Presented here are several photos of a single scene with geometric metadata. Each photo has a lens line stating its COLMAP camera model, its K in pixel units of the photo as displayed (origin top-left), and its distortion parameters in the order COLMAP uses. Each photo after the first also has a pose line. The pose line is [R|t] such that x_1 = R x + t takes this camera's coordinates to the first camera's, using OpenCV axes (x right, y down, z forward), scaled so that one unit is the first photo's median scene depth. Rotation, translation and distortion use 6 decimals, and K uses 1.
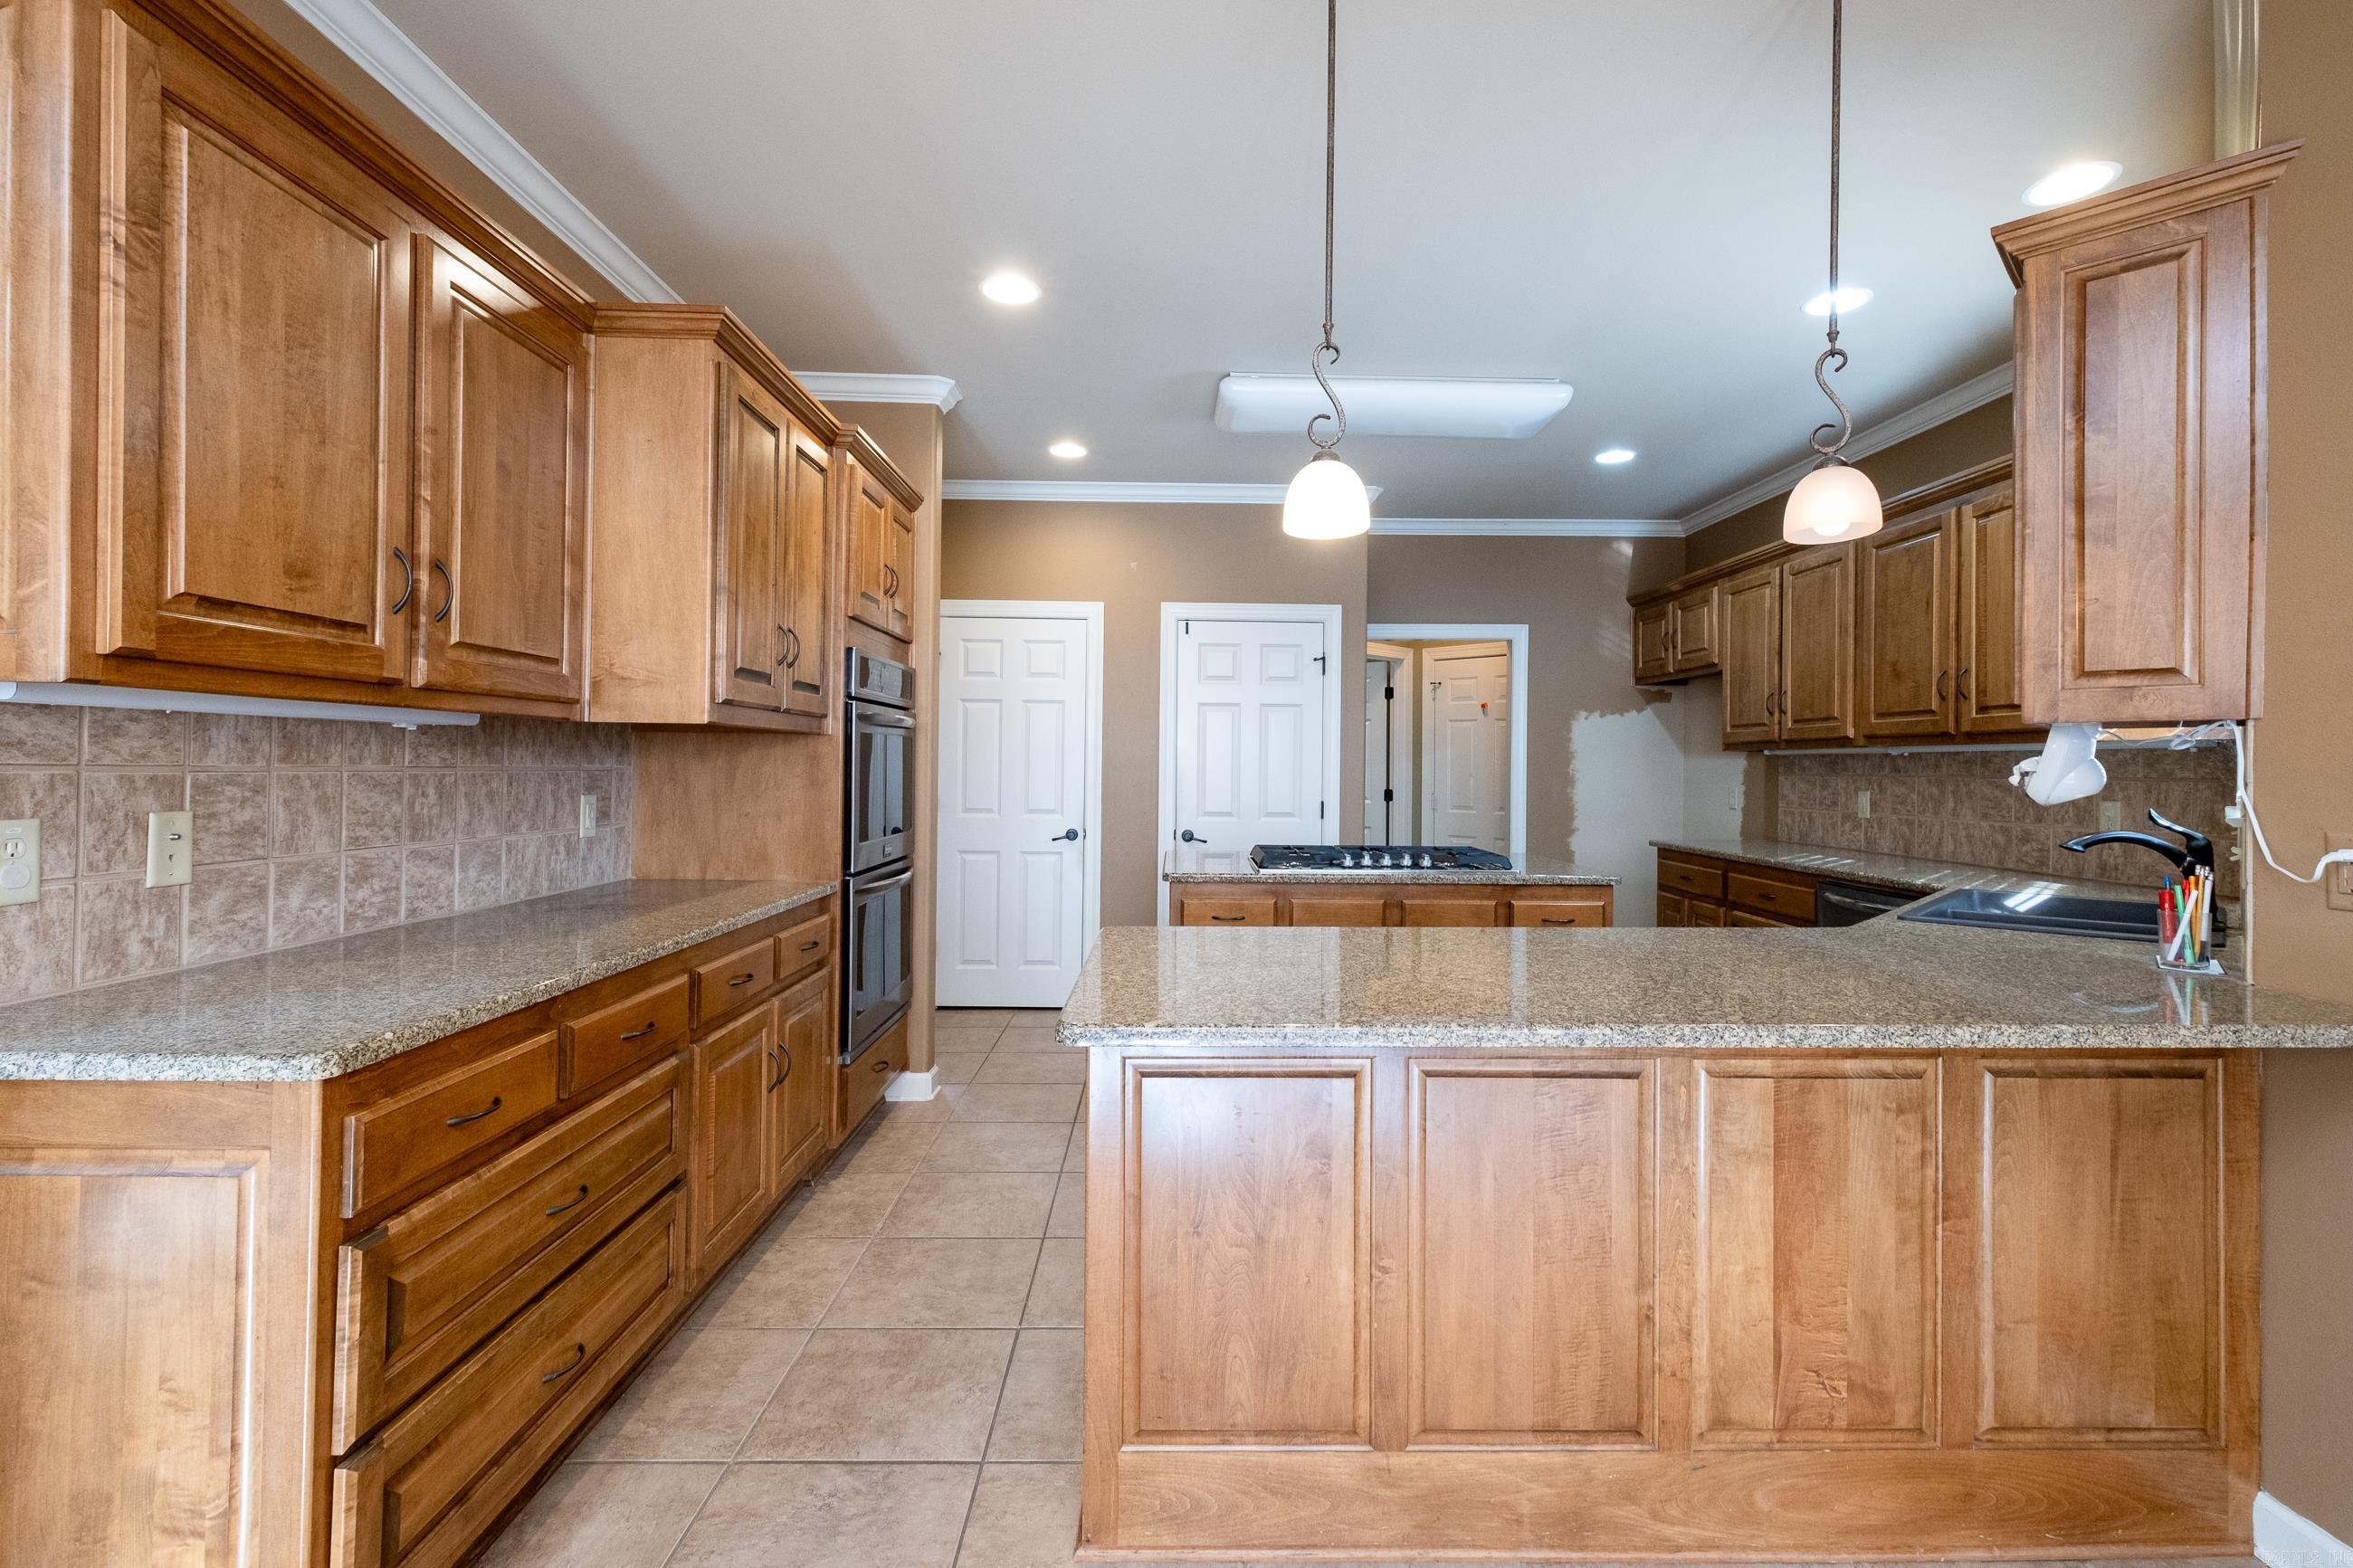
lens RADIAL K [[1048.8, 0, 1185.1], [0, 1048.8, 765.5], [0, 0, 1]] dist [-0.000965, -0.000020]
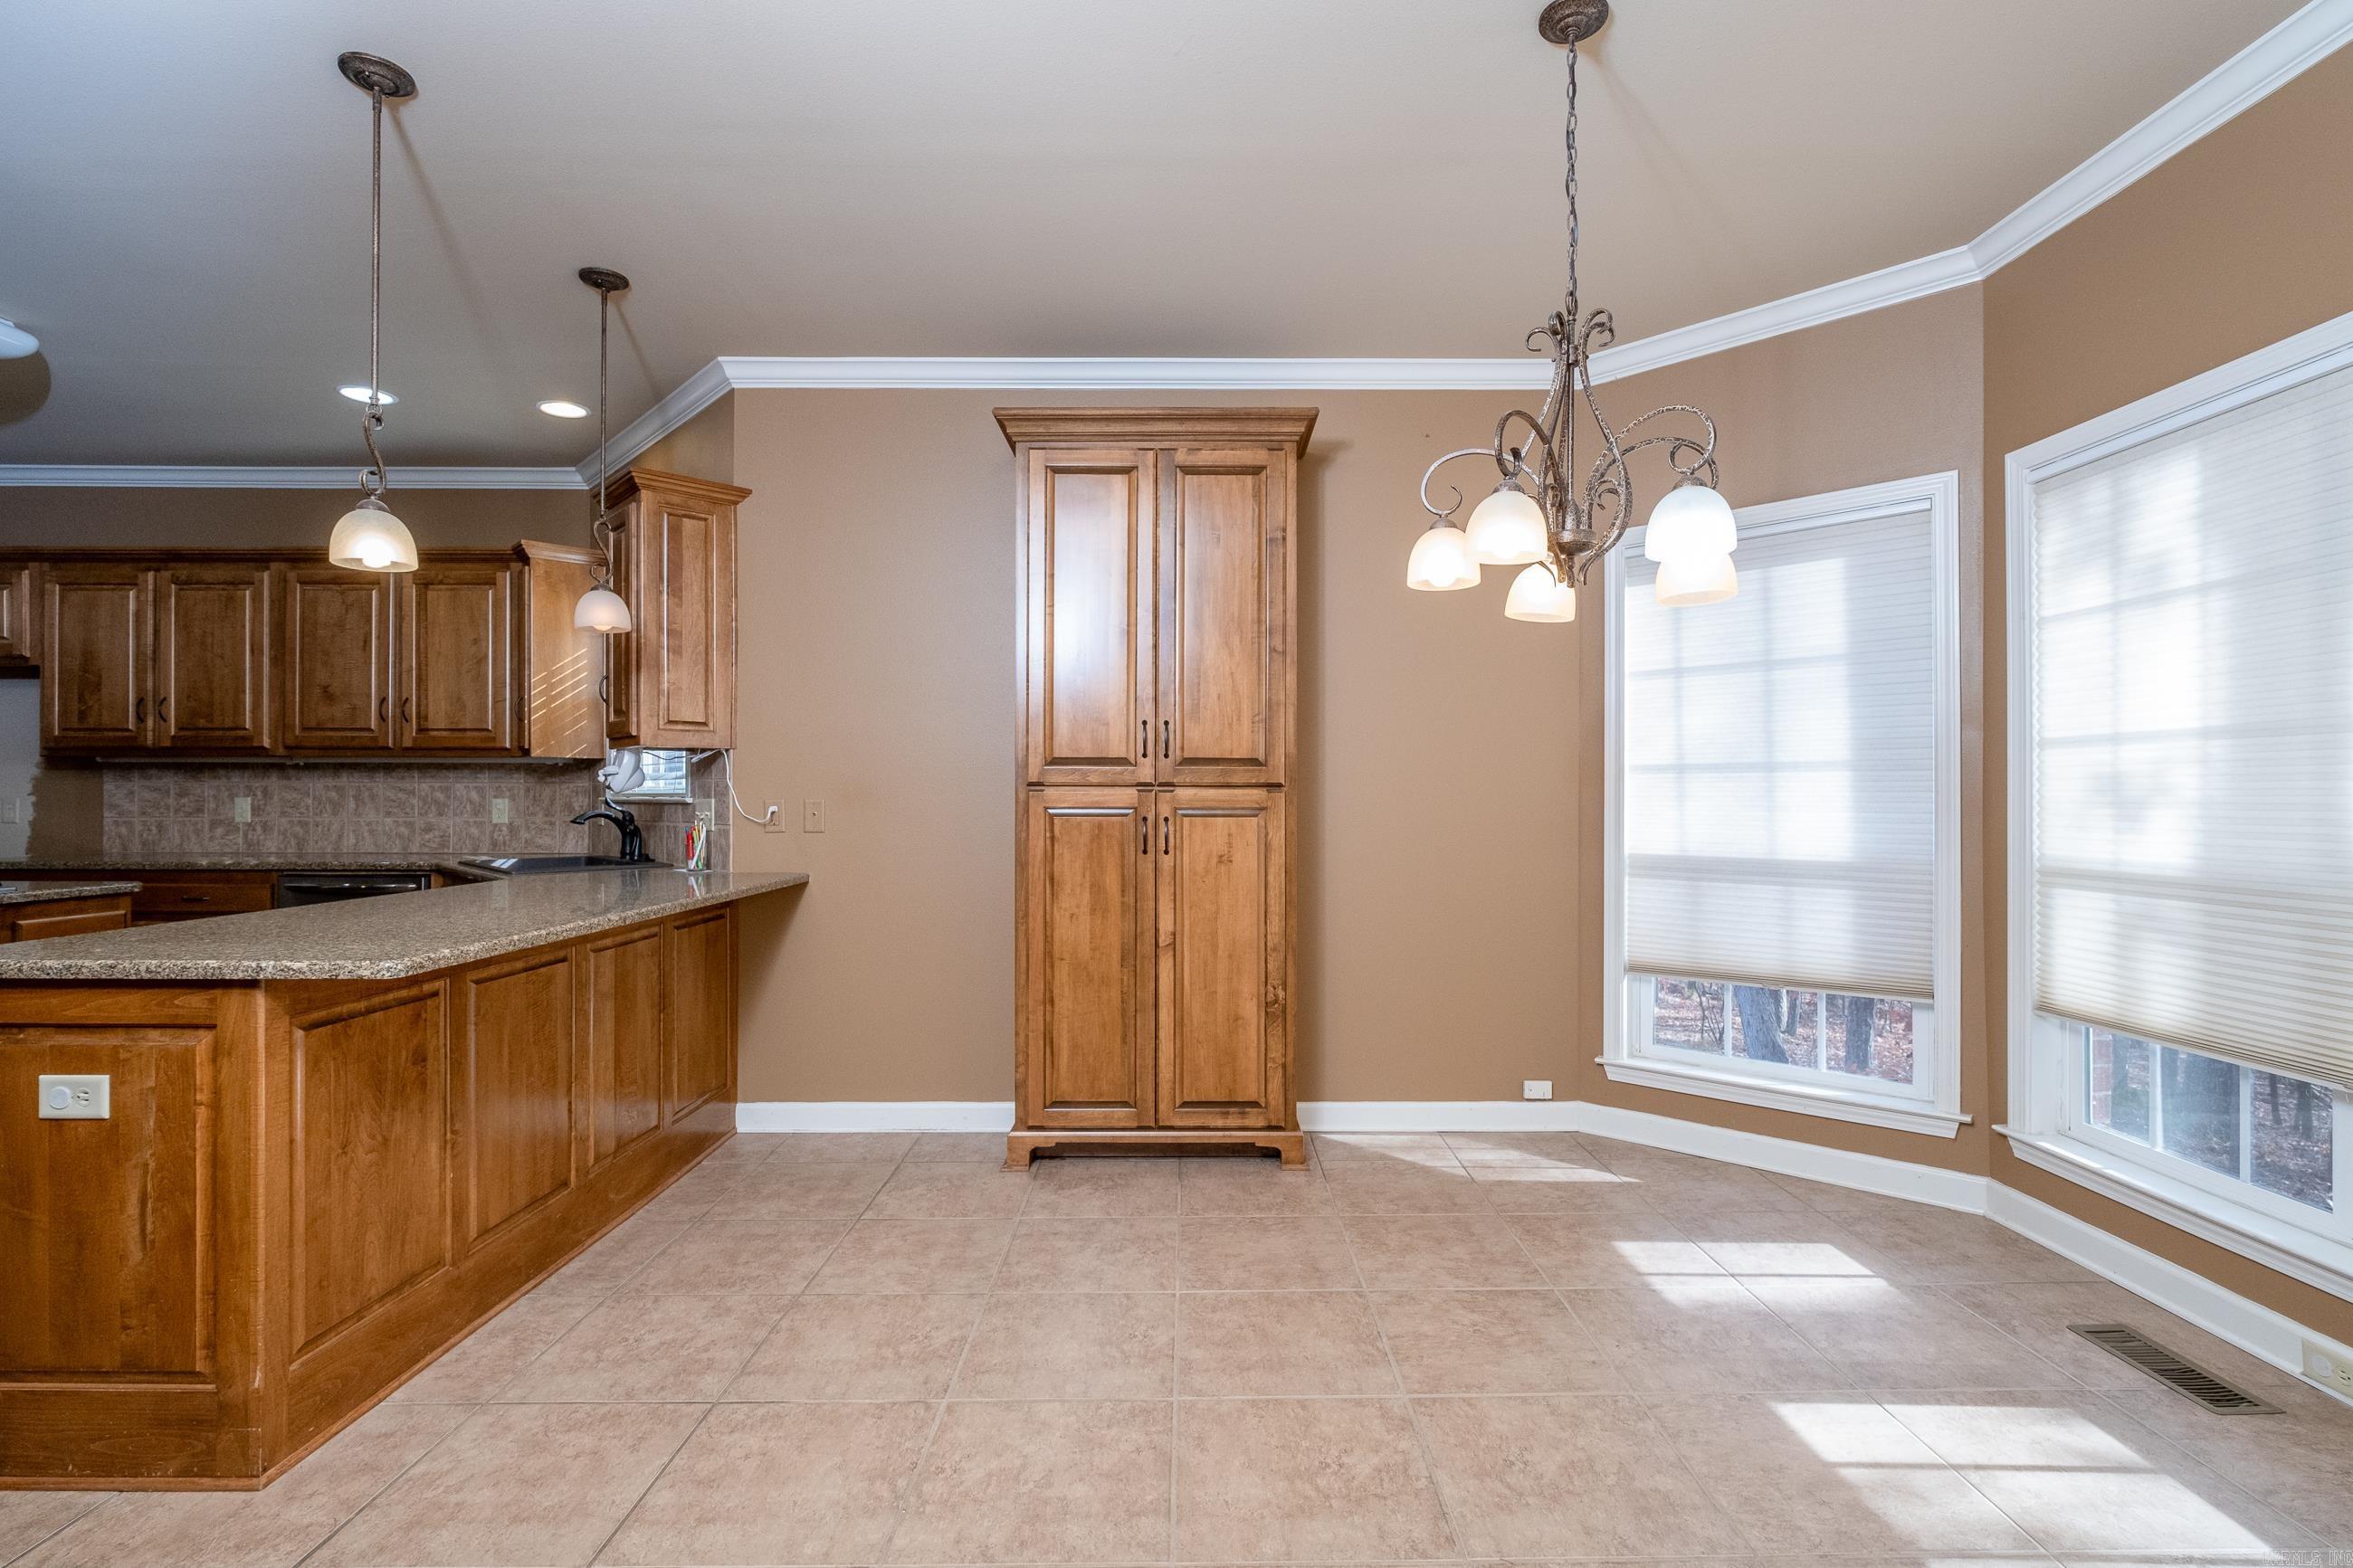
lens RADIAL K [[1060.8, 0, 1185.1], [0, 1060.8, 791.7], [0, 0, 1]] dist [0.001031, 0.000875]
pose [[0.017348, -0.005539, 0.999834, -0.784571], [-0.001187, 0.999984, 0.005560, 0.020851], [-0.999849, -0.001283, 0.017341, 0.021923]]
